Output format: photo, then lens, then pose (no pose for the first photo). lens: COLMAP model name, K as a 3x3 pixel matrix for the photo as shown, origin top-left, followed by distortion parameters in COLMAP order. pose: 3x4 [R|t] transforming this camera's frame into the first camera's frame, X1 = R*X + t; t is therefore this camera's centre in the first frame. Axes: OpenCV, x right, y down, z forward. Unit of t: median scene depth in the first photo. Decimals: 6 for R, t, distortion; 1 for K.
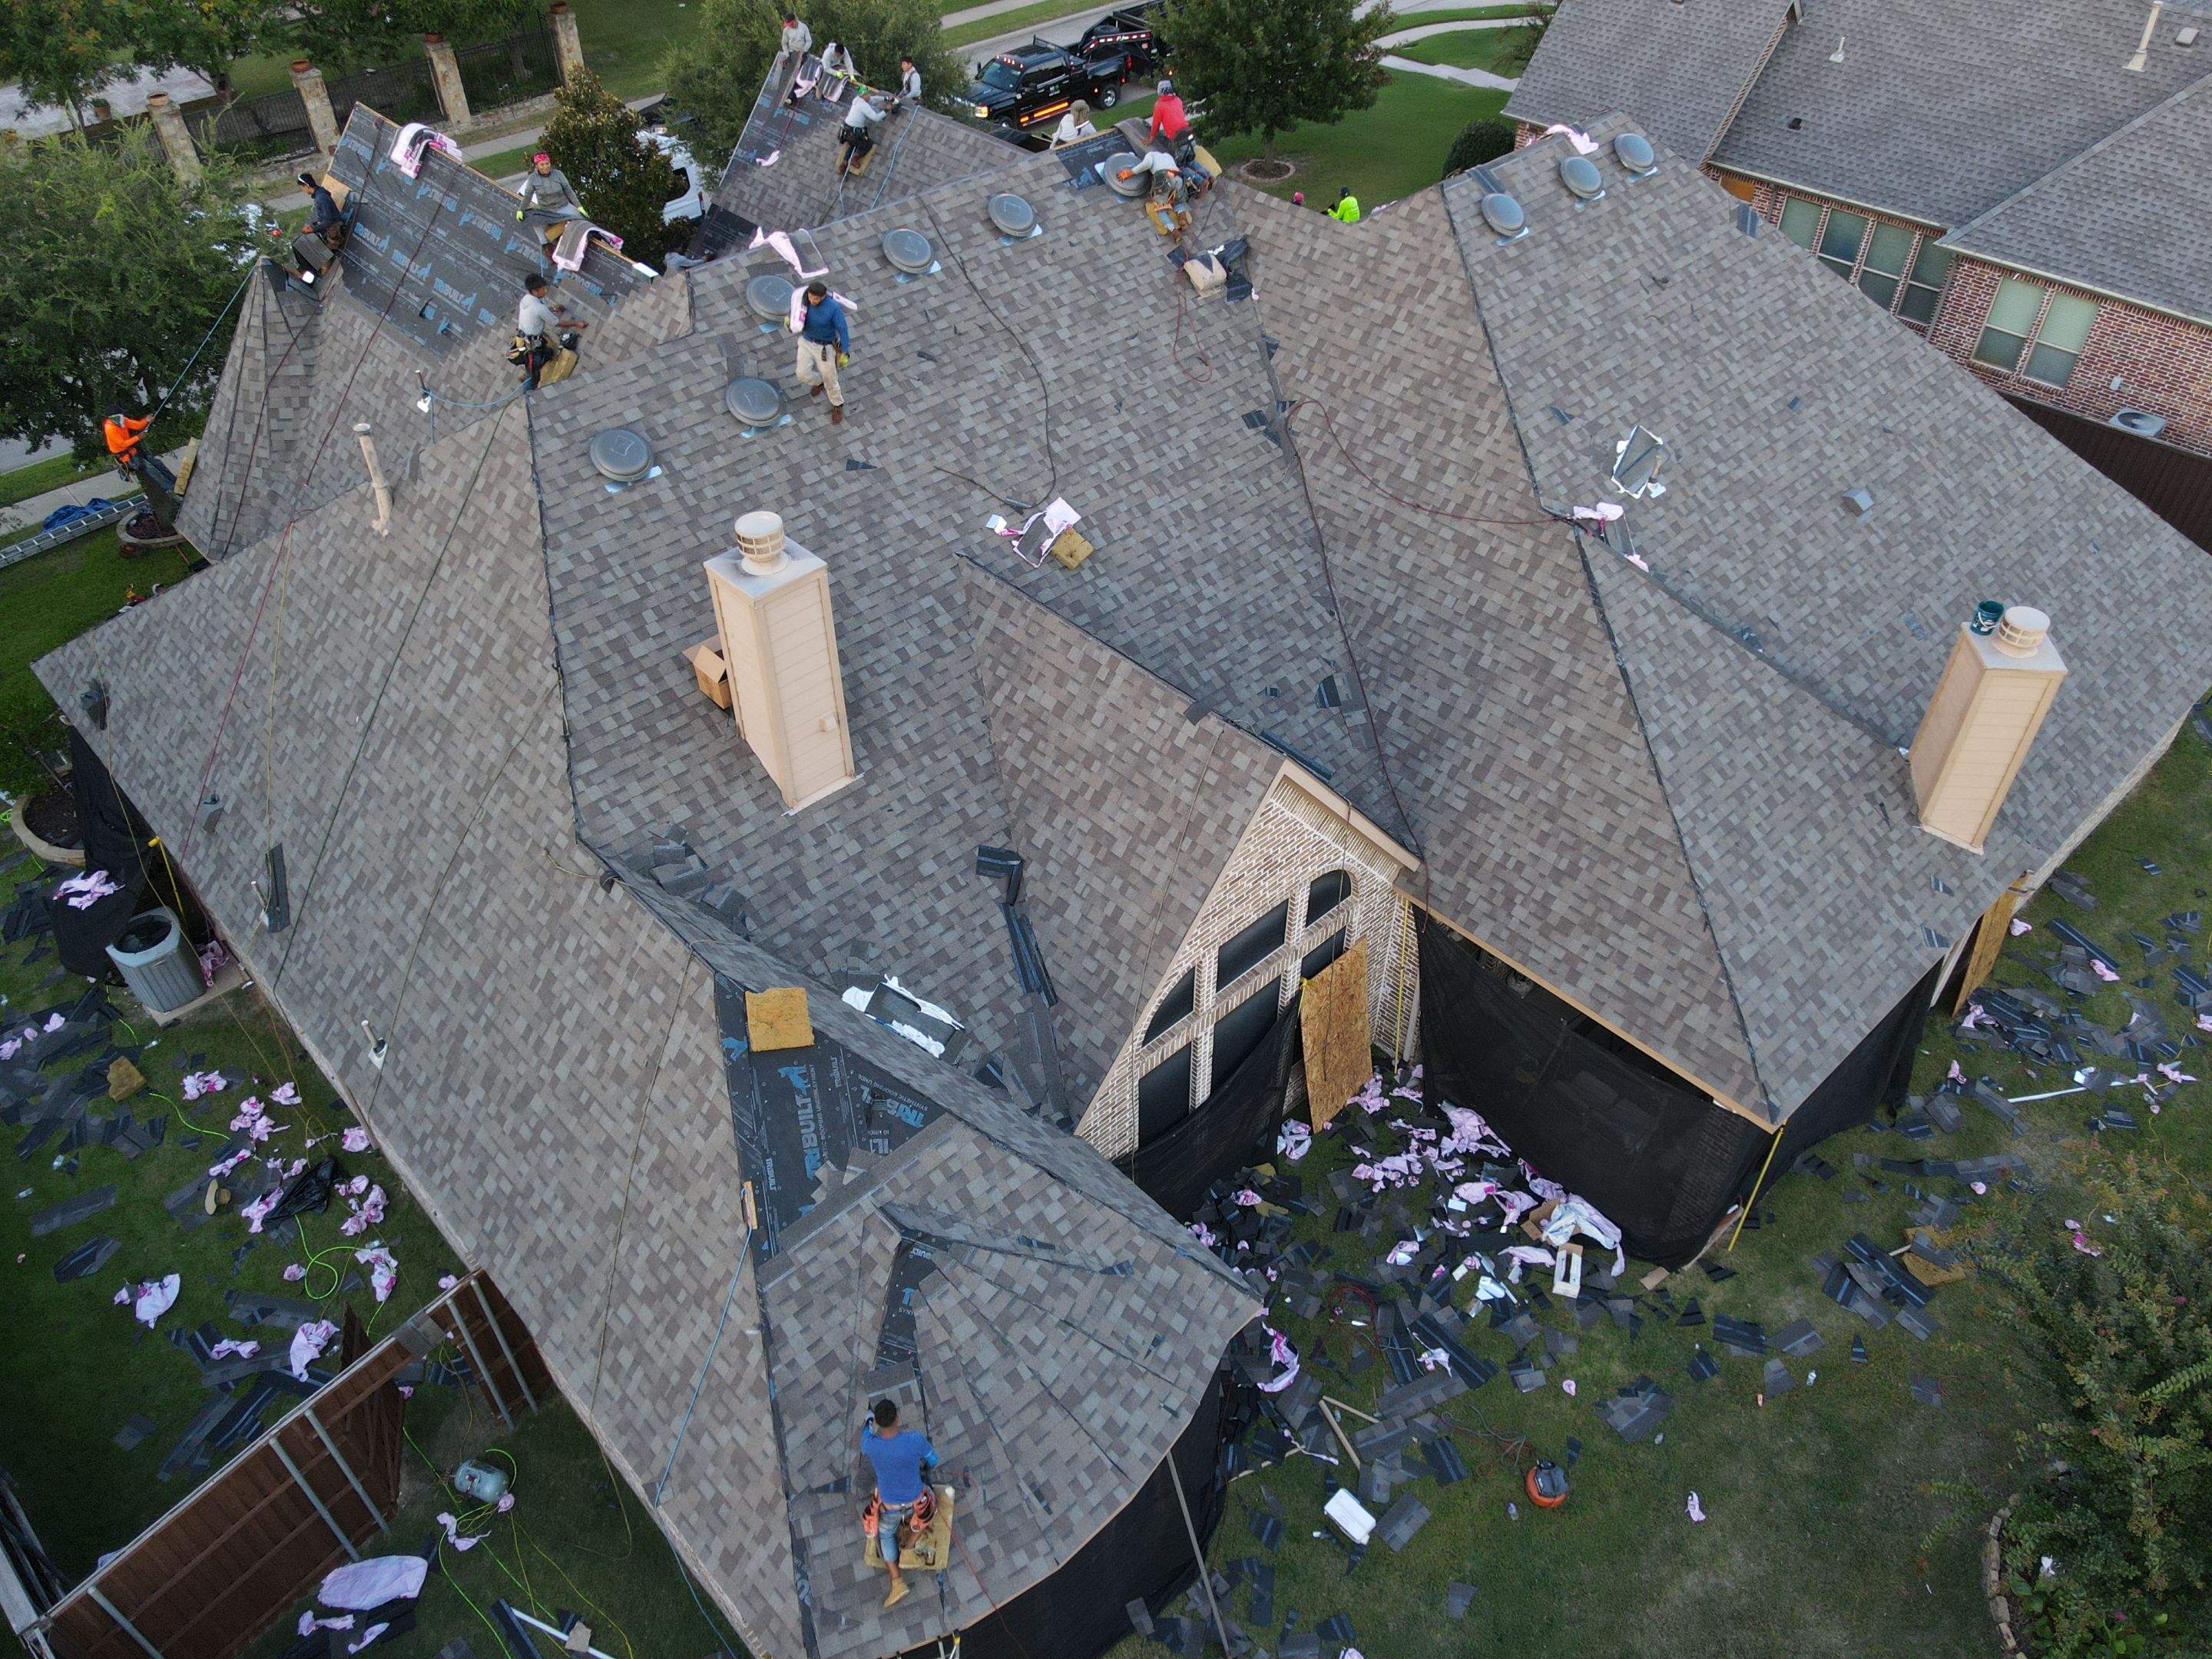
lens RADIAL K [[1619.3, 0, 1103.8], [0, 1619.3, 823.7], [0, 0, 1]] dist [-0.003645, 0.032874]
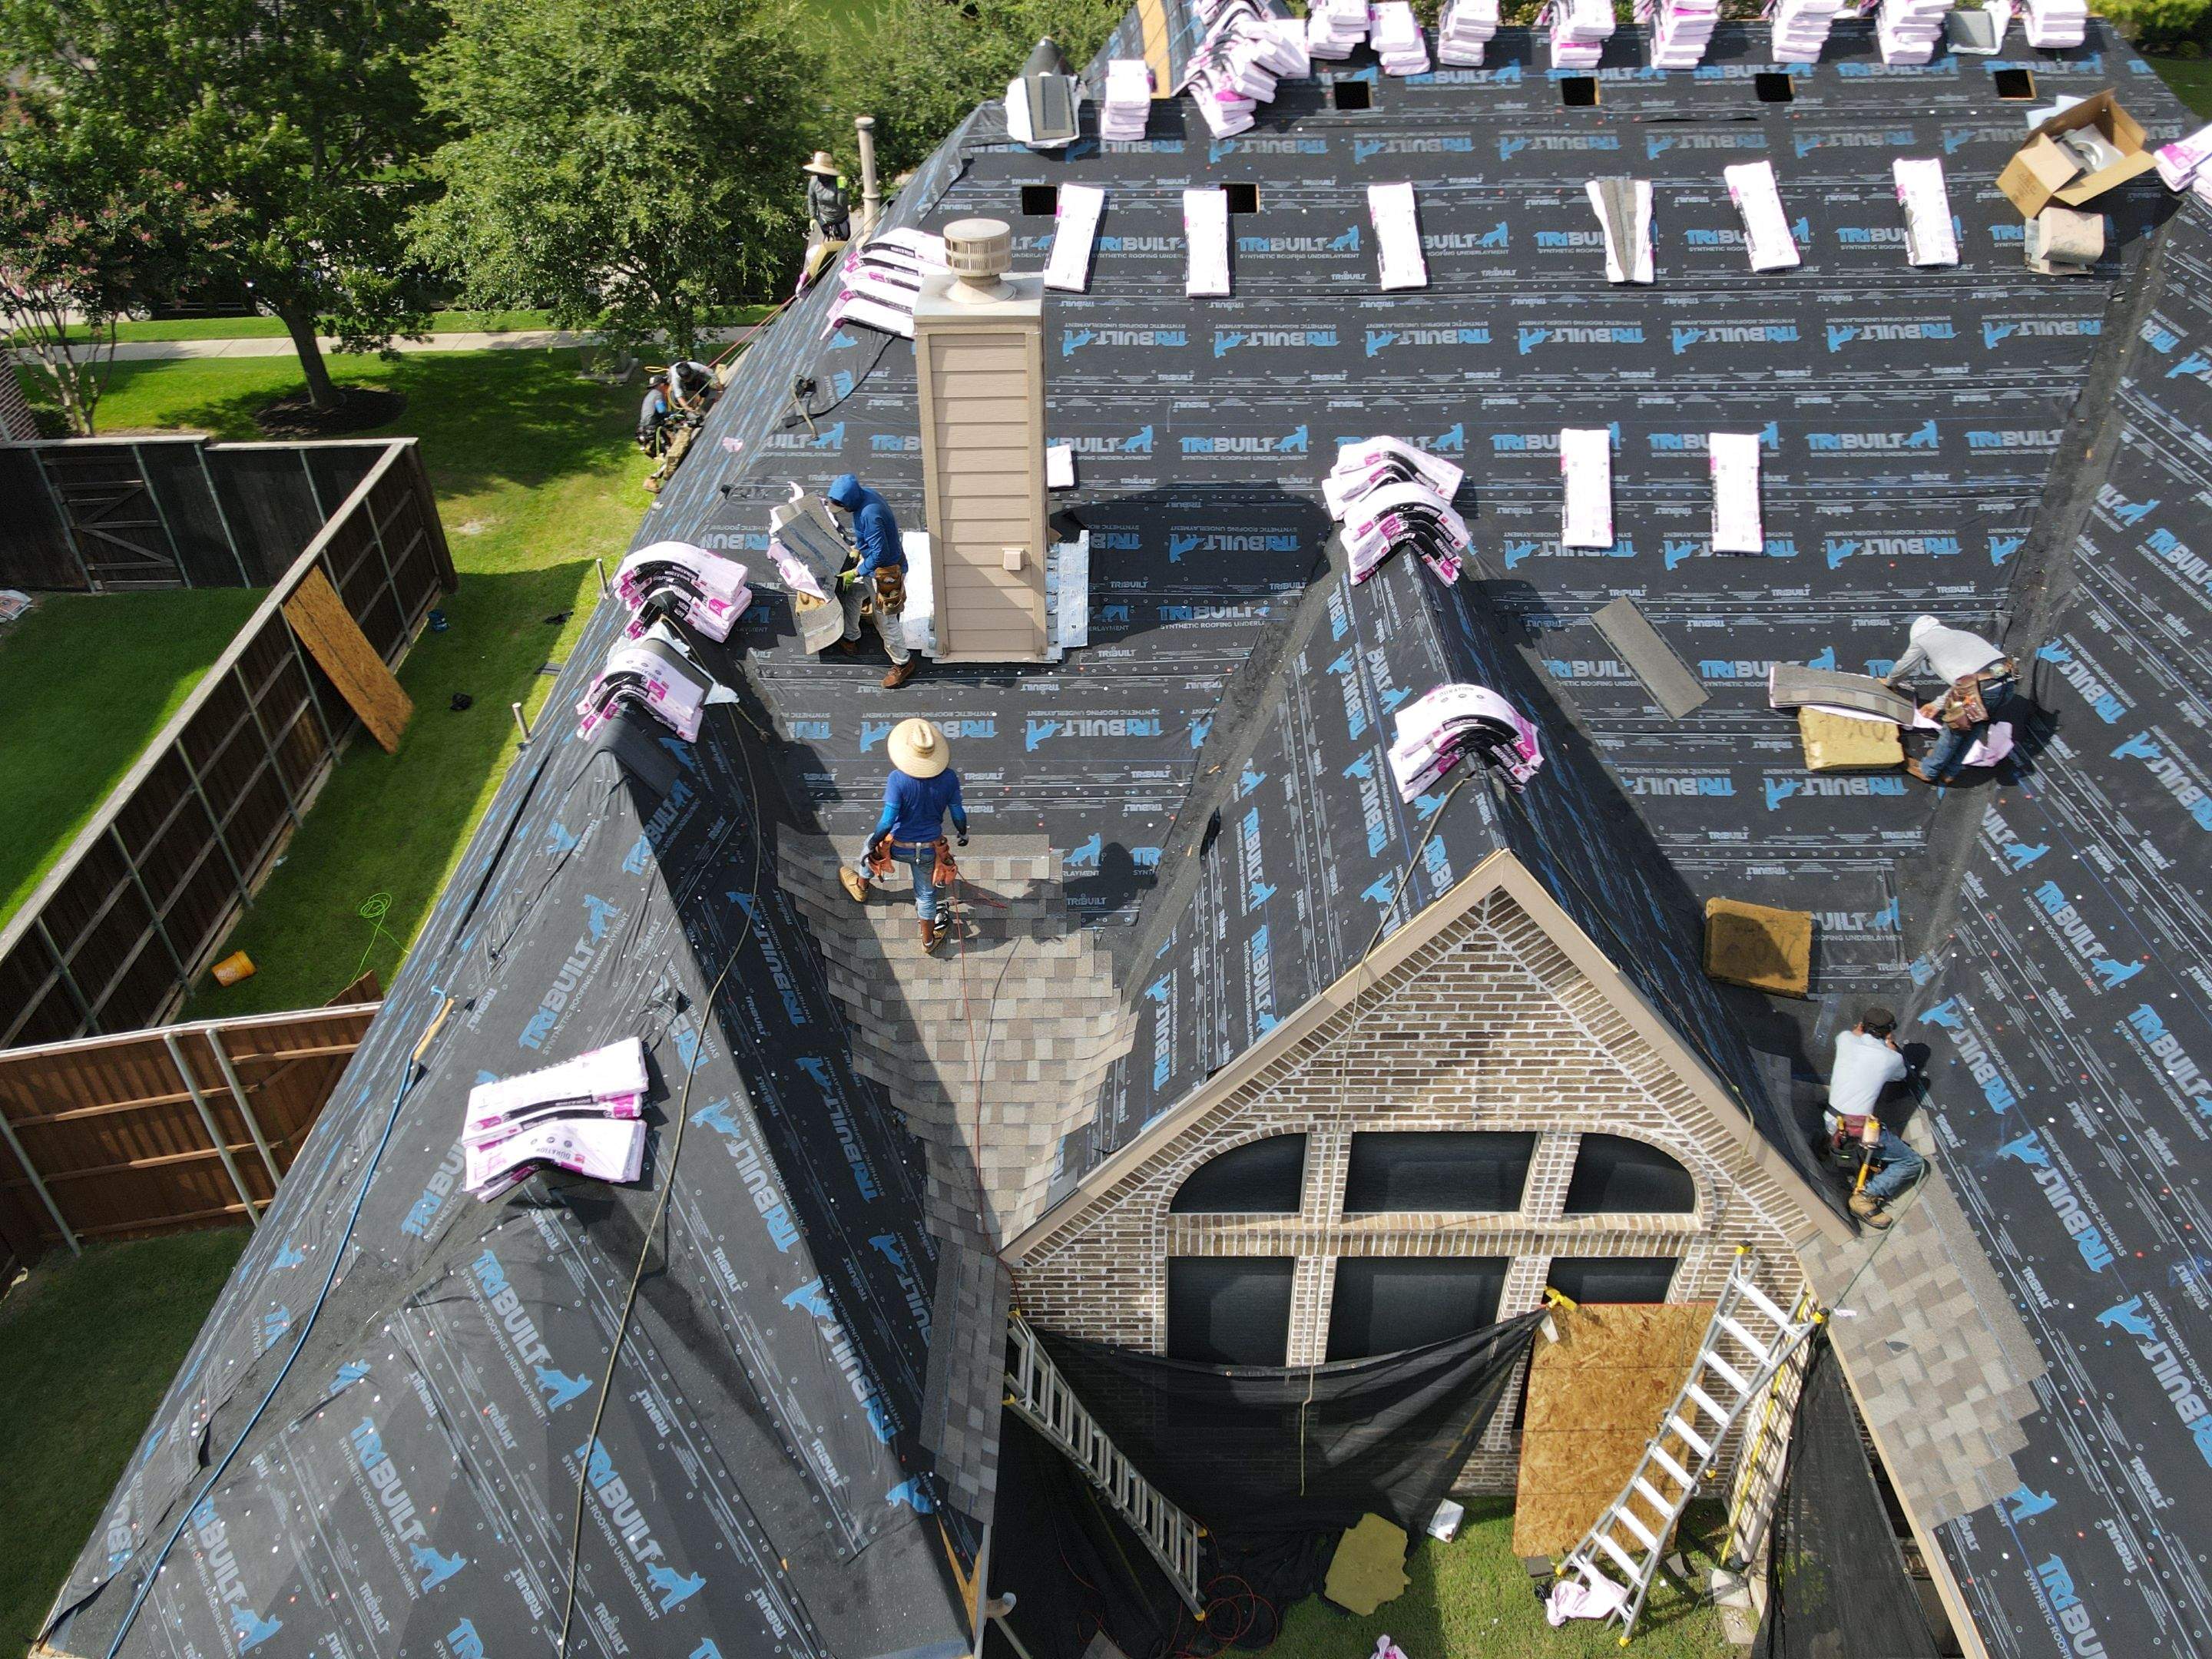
lens RADIAL K [[1612.8, 0, 1105.5], [0, 1612.8, 818.4], [0, 0, 1]] dist [0.004366, 0.002342]
pose [[0.726683, 0.409893, -0.551289, 0.286084], [-0.457665, 0.887329, 0.056472, -0.018352], [0.512322, 0.211268, 0.832401, 0.432732]]
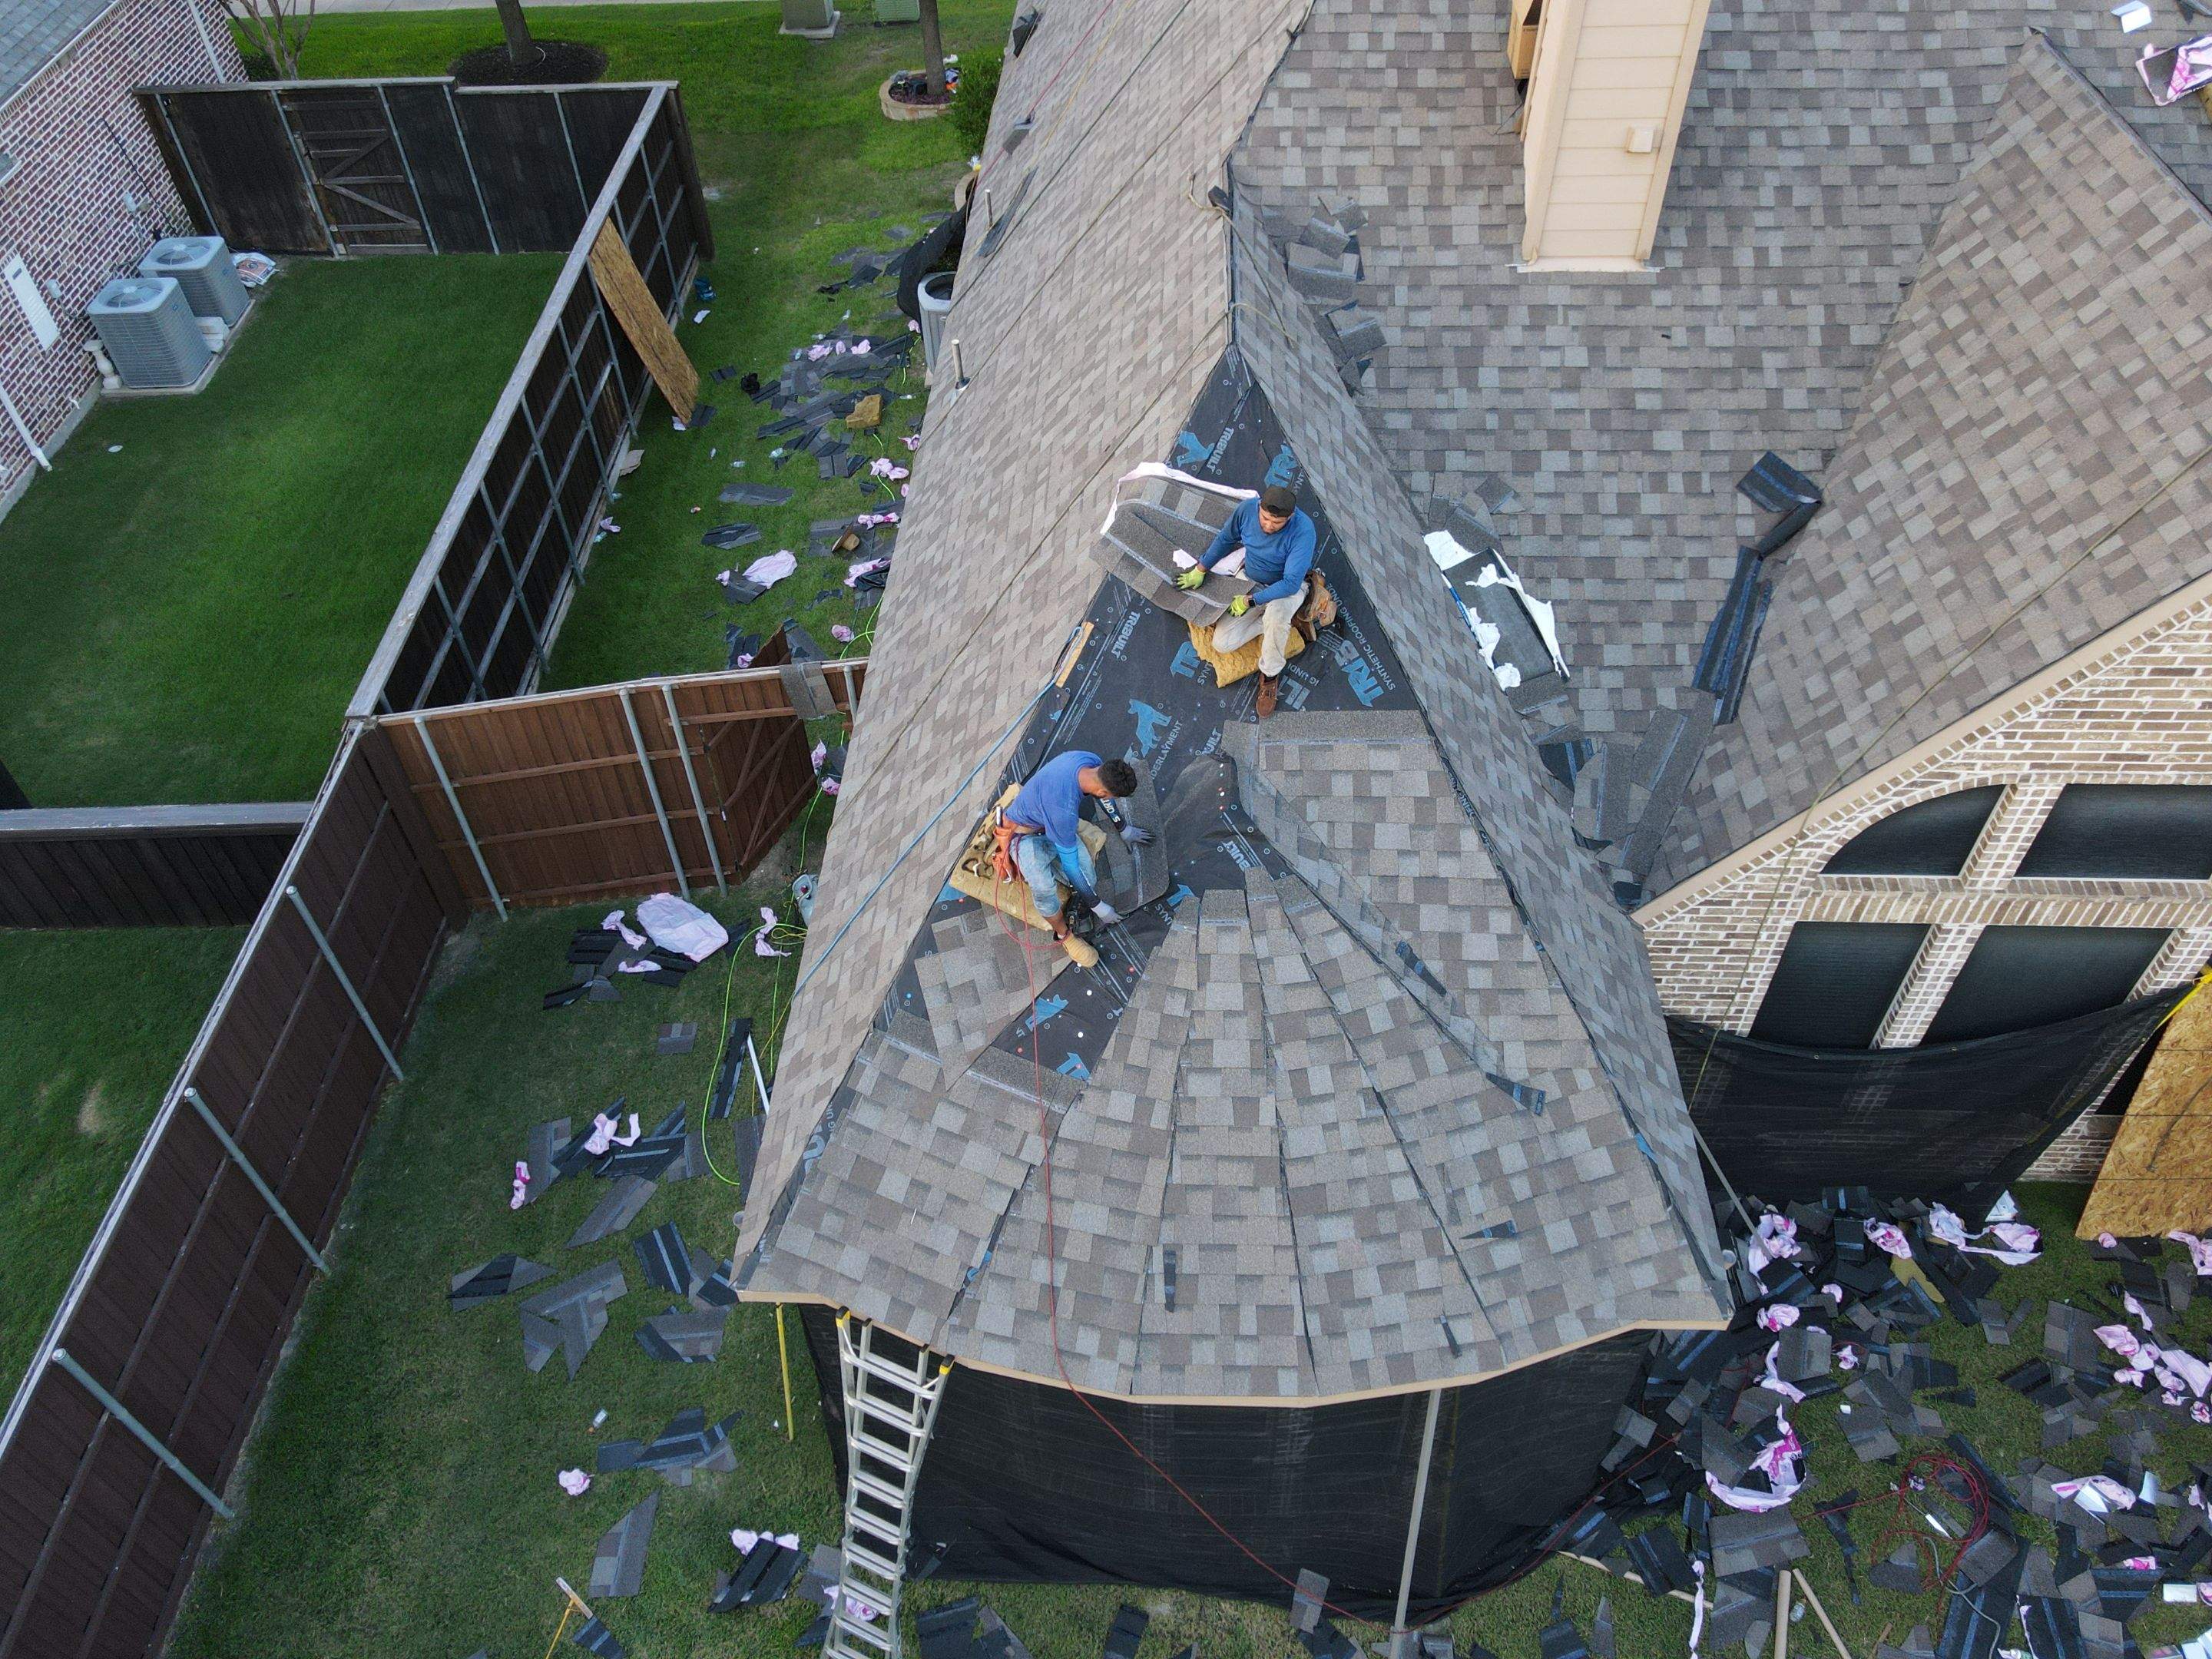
lens RADIAL K [[1619.3, 0, 1103.8], [0, 1619.3, 823.7], [0, 0, 1]] dist [-0.003645, 0.032874]
pose [[0.700710, 0.503957, -0.505008, 0.126769], [-0.463195, 0.859722, 0.215240, 0.119512], [0.542638, 0.083096, 0.835846, 0.374977]]
